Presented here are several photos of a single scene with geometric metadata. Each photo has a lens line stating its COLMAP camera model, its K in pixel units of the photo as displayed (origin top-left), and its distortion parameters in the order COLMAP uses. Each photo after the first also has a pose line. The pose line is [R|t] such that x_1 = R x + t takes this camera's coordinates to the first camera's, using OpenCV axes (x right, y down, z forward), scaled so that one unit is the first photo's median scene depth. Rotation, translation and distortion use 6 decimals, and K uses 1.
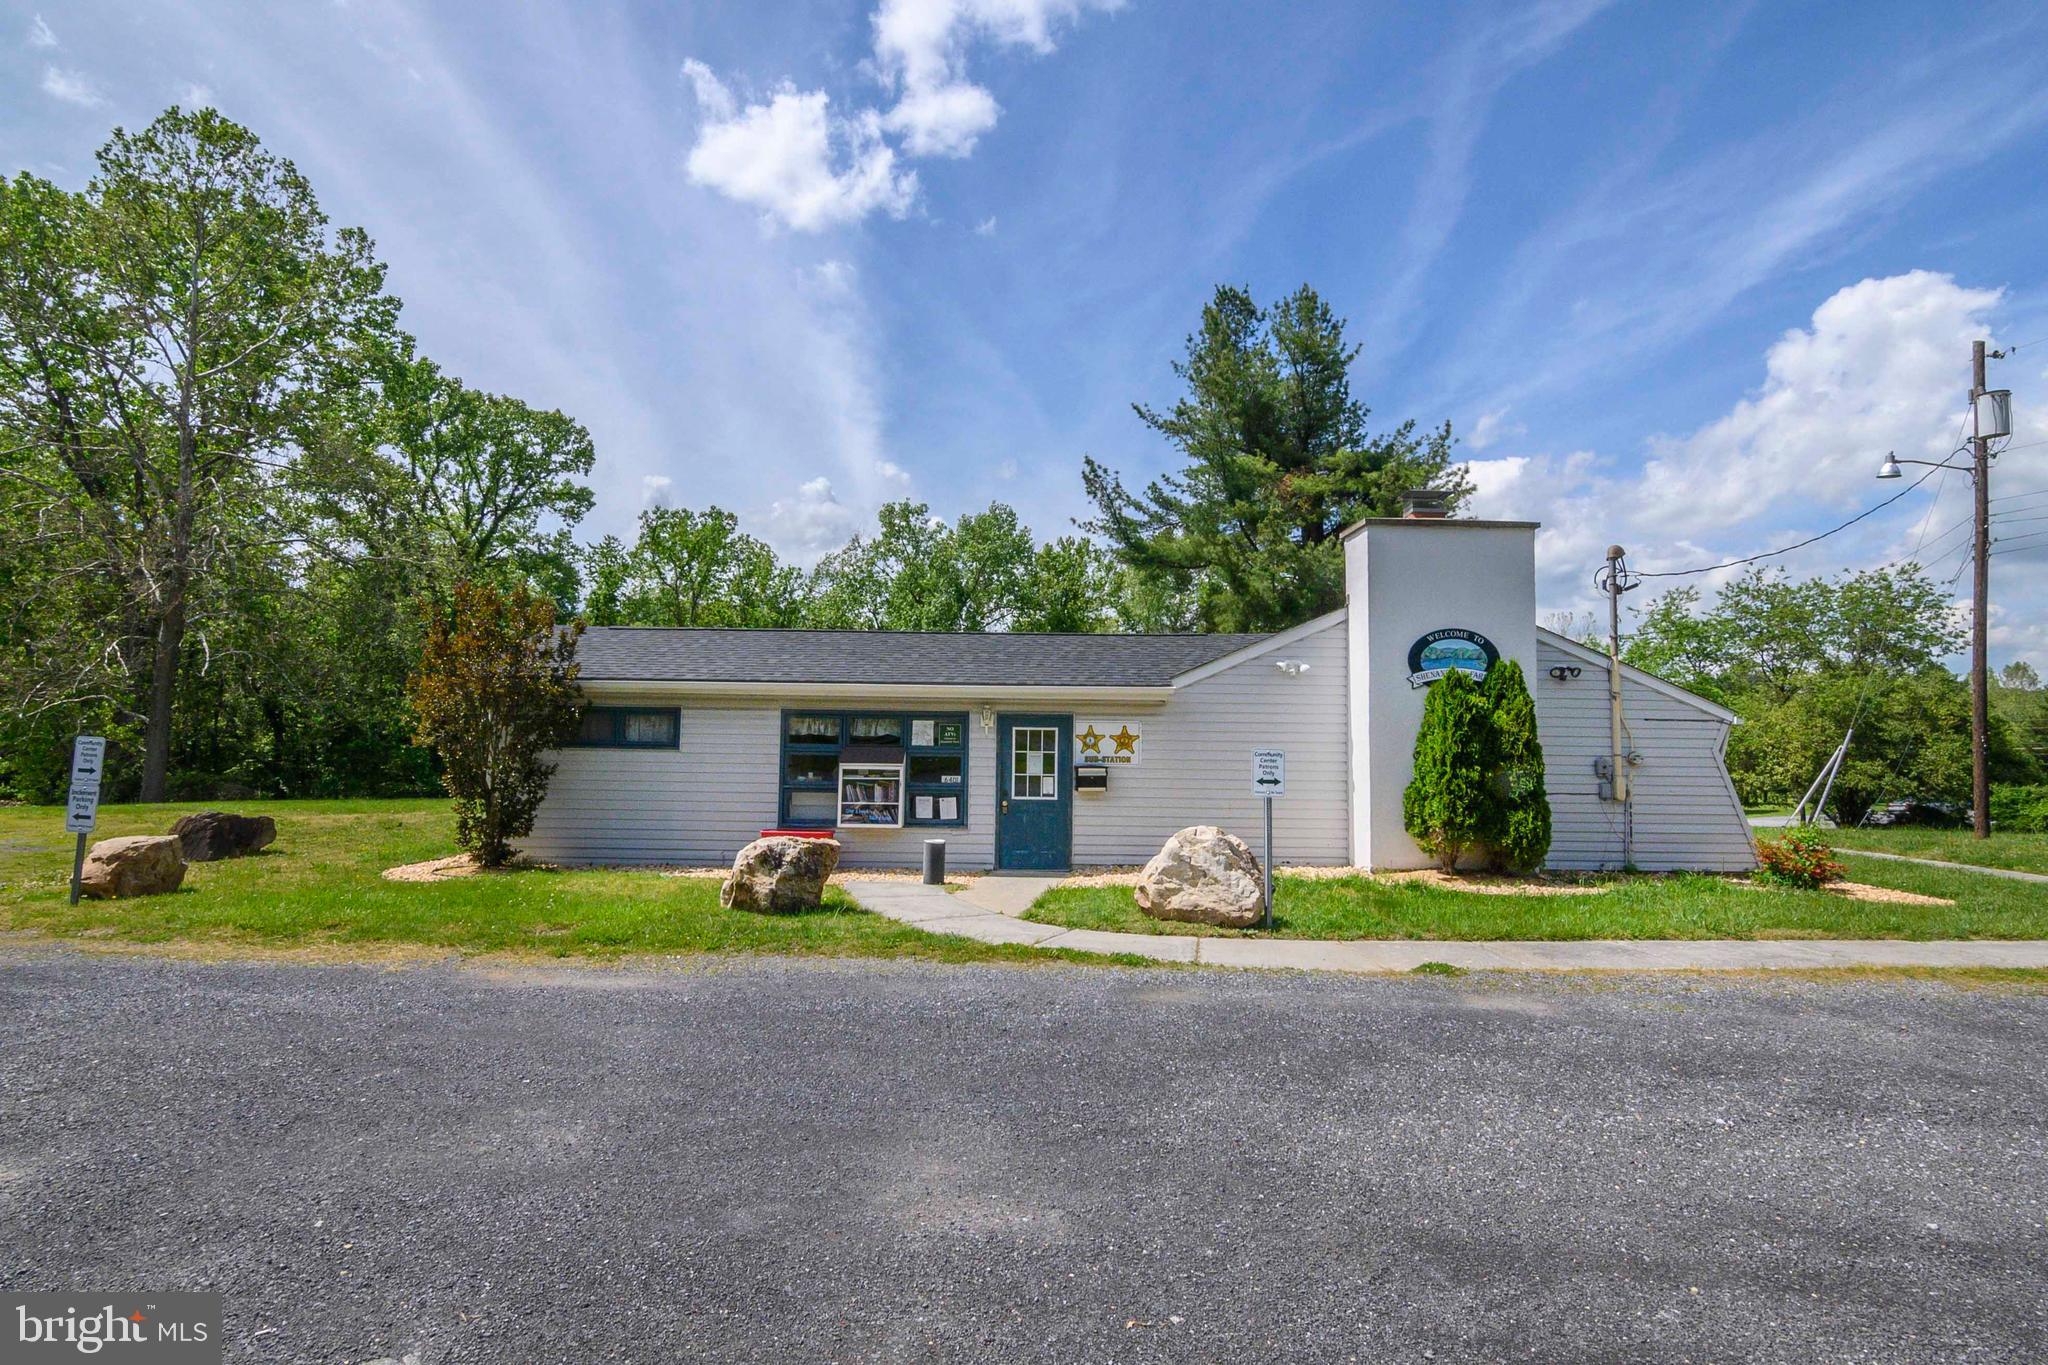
lens RADIAL K [[1003.5, 0, 1013.7], [0, 1003.5, 672.9], [0, 0, 1]] dist [-0.018150, 0.001962]
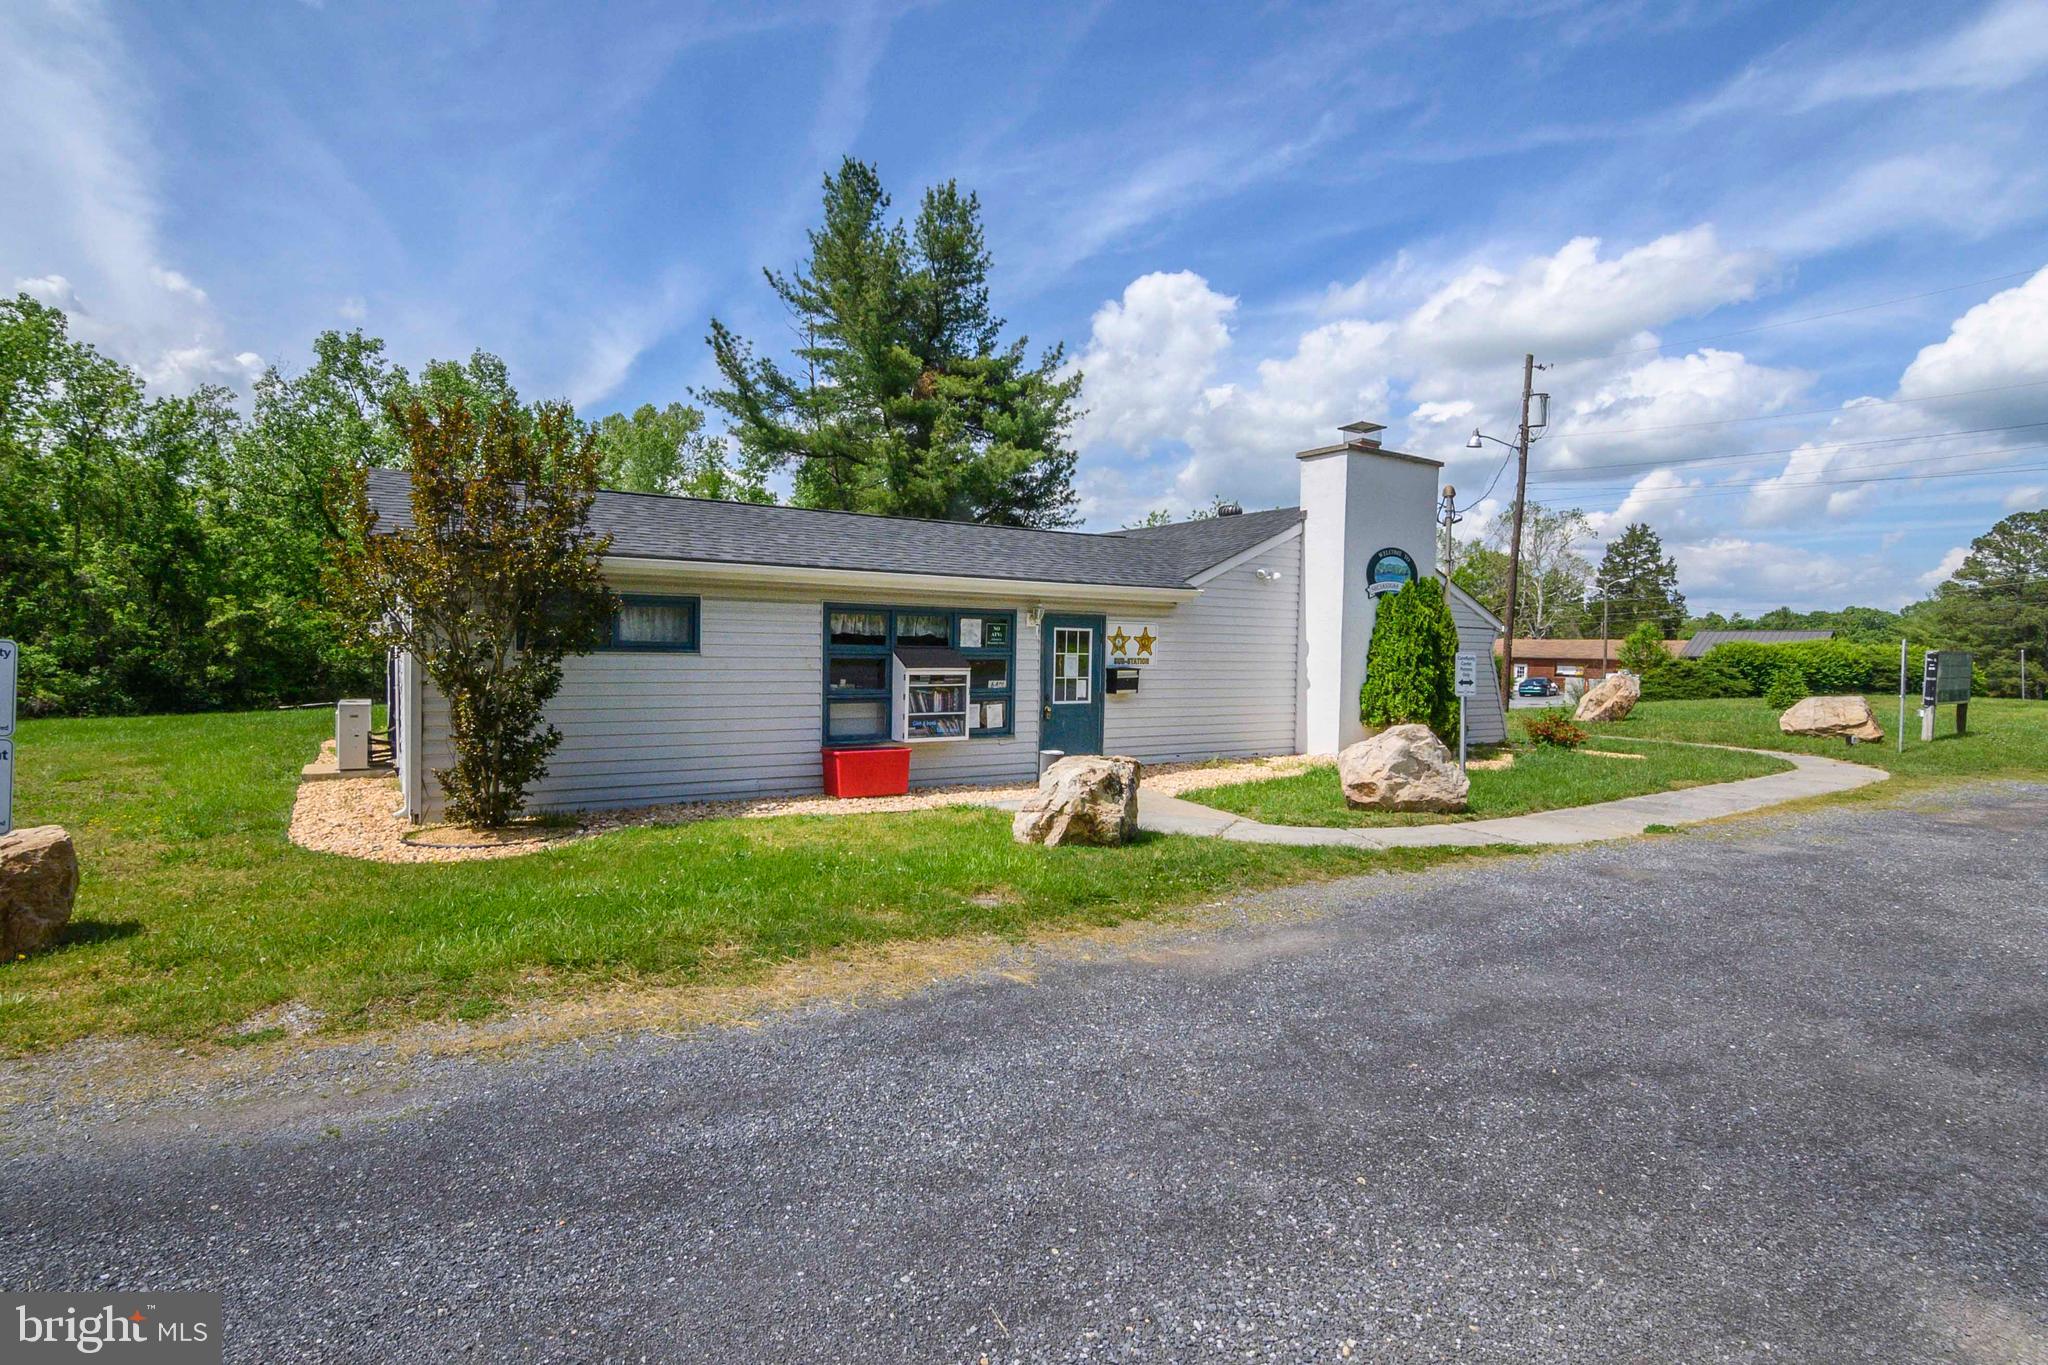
lens RADIAL K [[1003.5, 0, 982.8], [0, 1003.5, 663.6], [0, 0, 1]] dist [-0.018150, 0.001962]
pose [[0.847183, -0.009469, 0.531217, -0.553836], [-0.042025, 0.995514, 0.084766, 0.011185], [-0.529637, -0.094137, 0.842984, 0.242793]]
